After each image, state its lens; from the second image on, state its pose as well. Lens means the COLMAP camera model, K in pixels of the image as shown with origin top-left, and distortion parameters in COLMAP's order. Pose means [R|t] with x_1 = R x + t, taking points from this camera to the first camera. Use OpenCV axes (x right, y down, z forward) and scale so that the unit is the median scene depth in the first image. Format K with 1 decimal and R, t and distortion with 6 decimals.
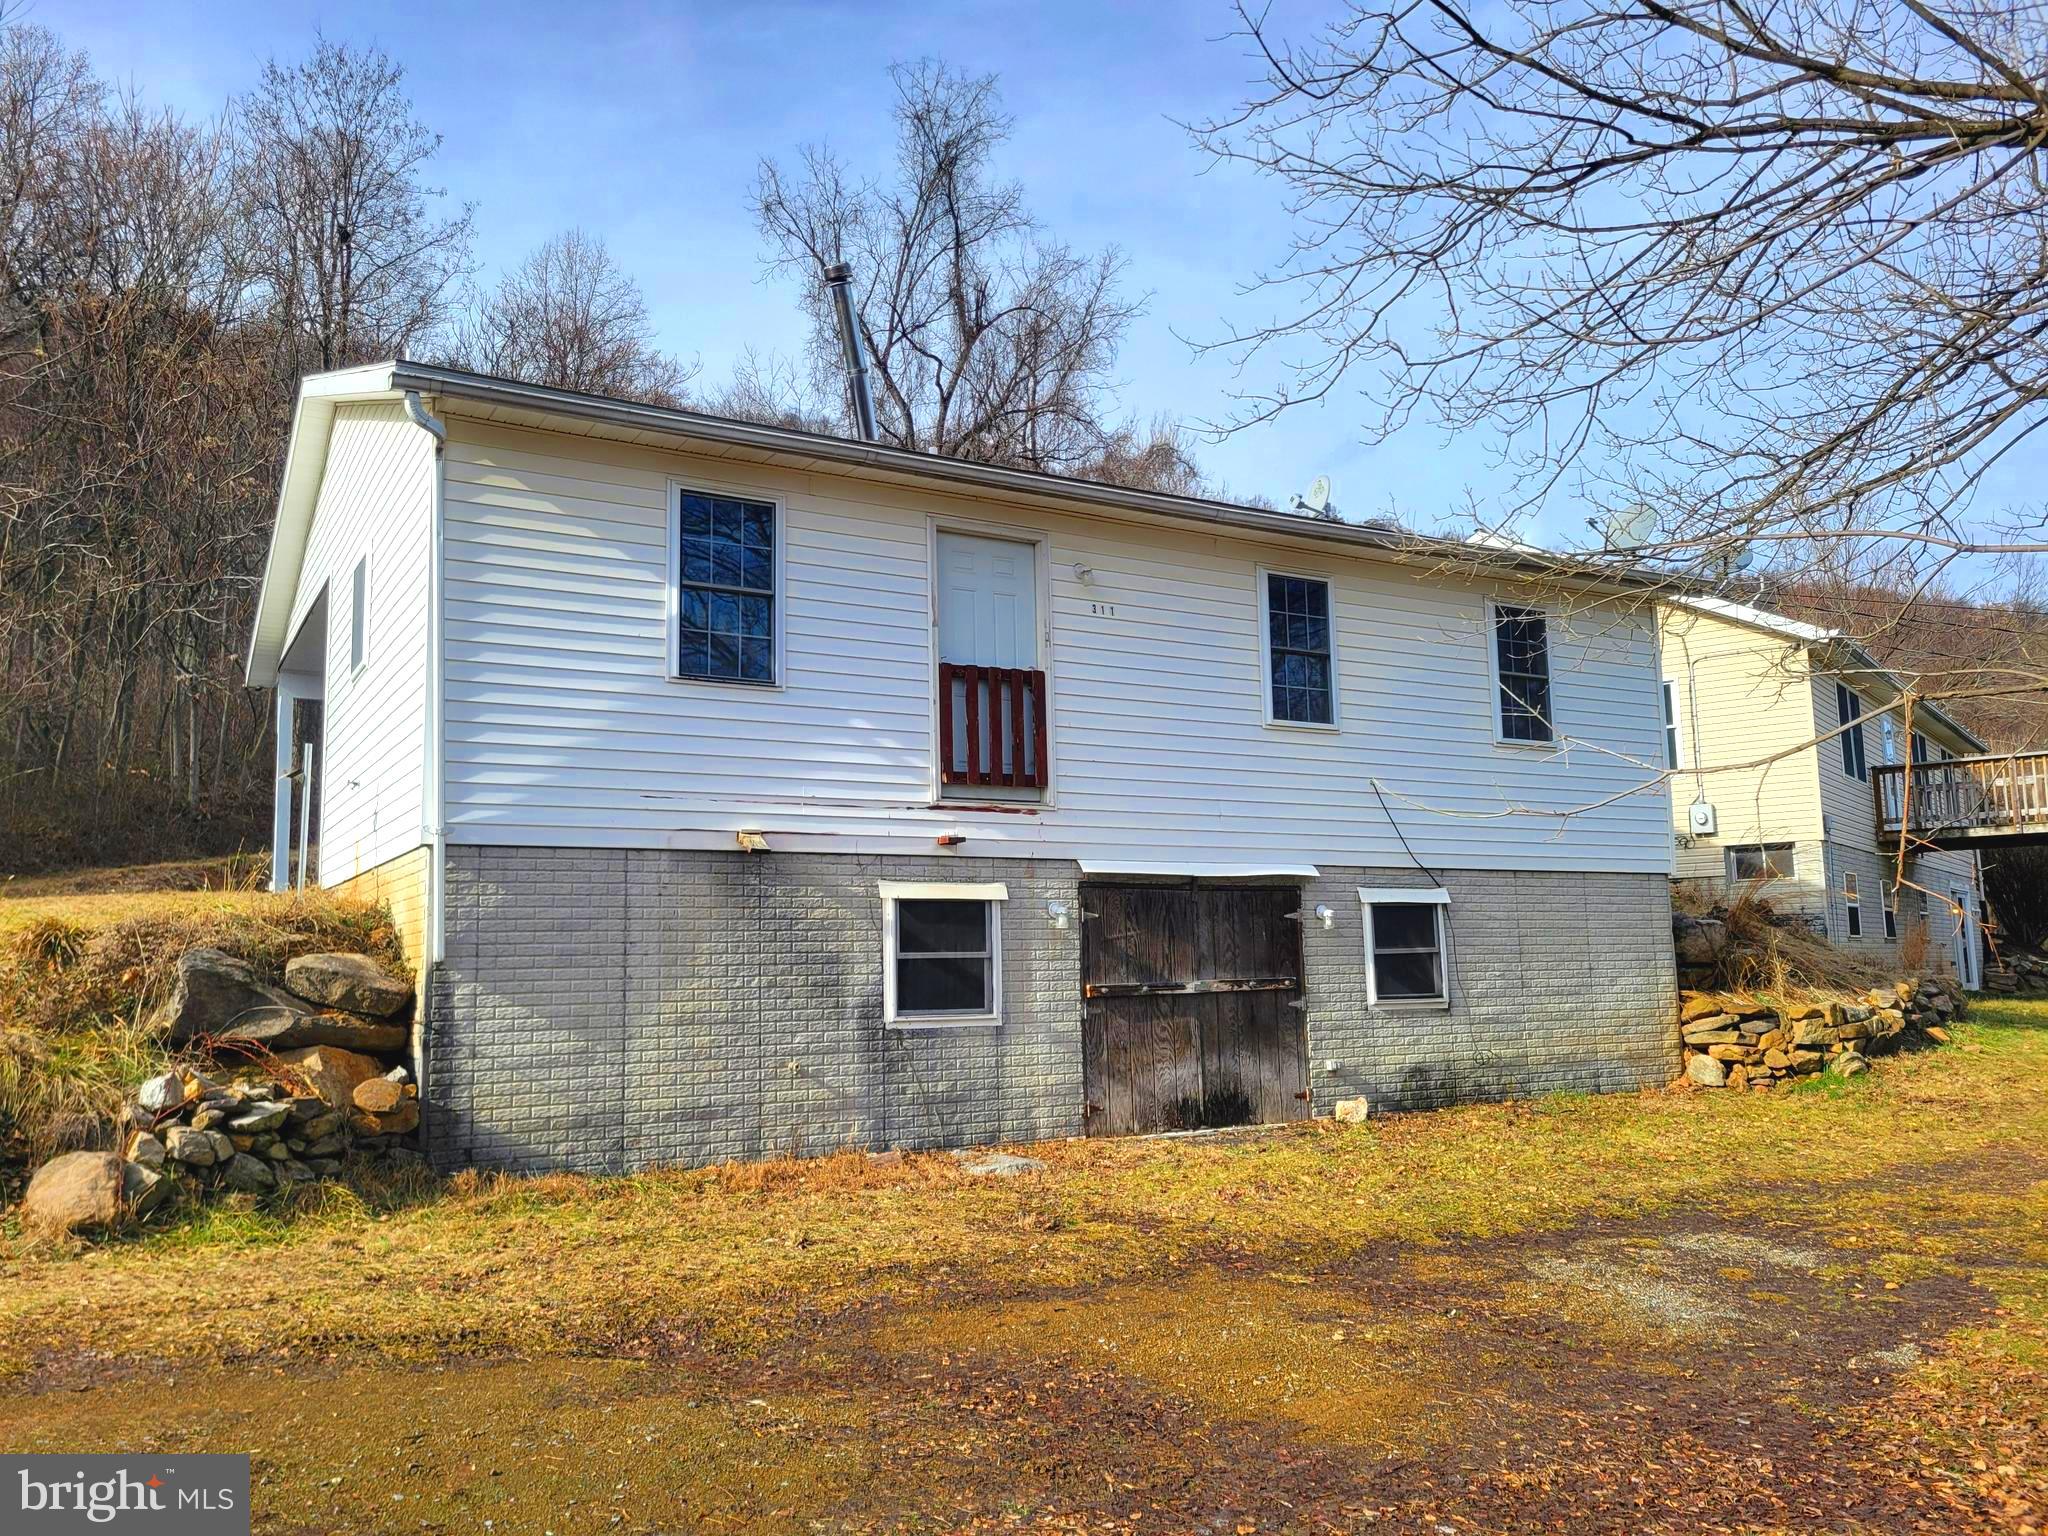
lens RADIAL K [[1553.4, 0, 1024.0], [0, 1553.4, 768.0], [0, 0, 1]] dist [0.012427, -0.006490]
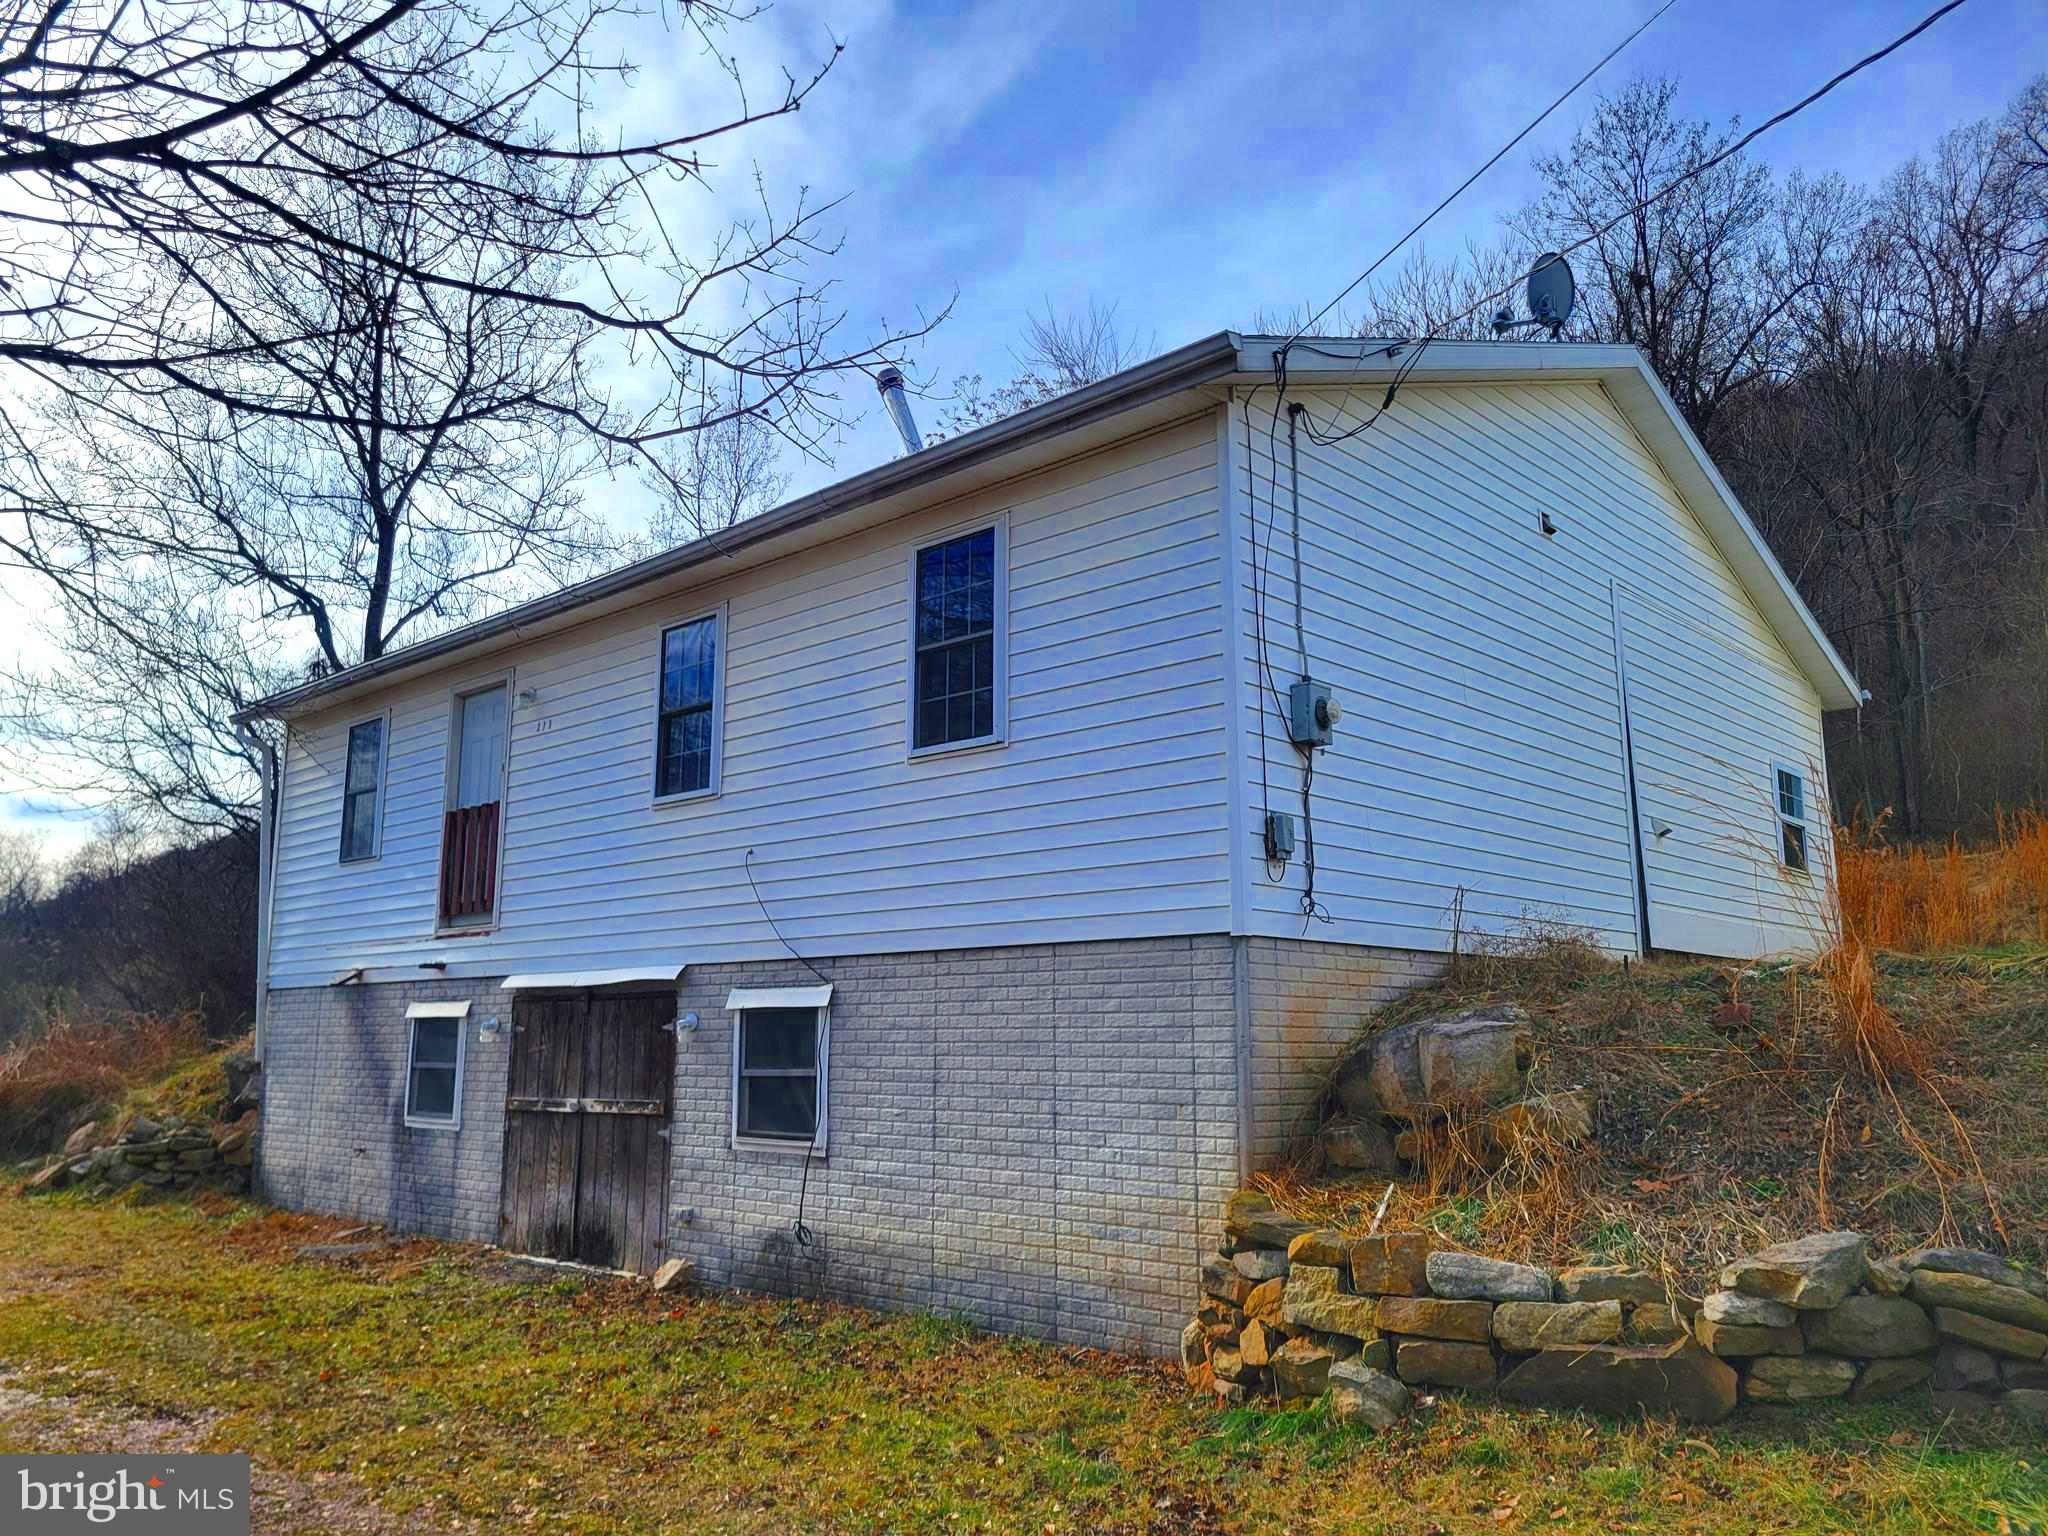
lens RADIAL K [[1553.4, 0, 1024.0], [0, 1553.4, 768.0], [0, 0, 1]] dist [0.012427, -0.006490]
pose [[0.289004, -0.149865, -0.945525, 1.048731], [0.117709, 0.985739, -0.120261, 0.081018], [0.950064, -0.076541, 0.302523, 0.940729]]
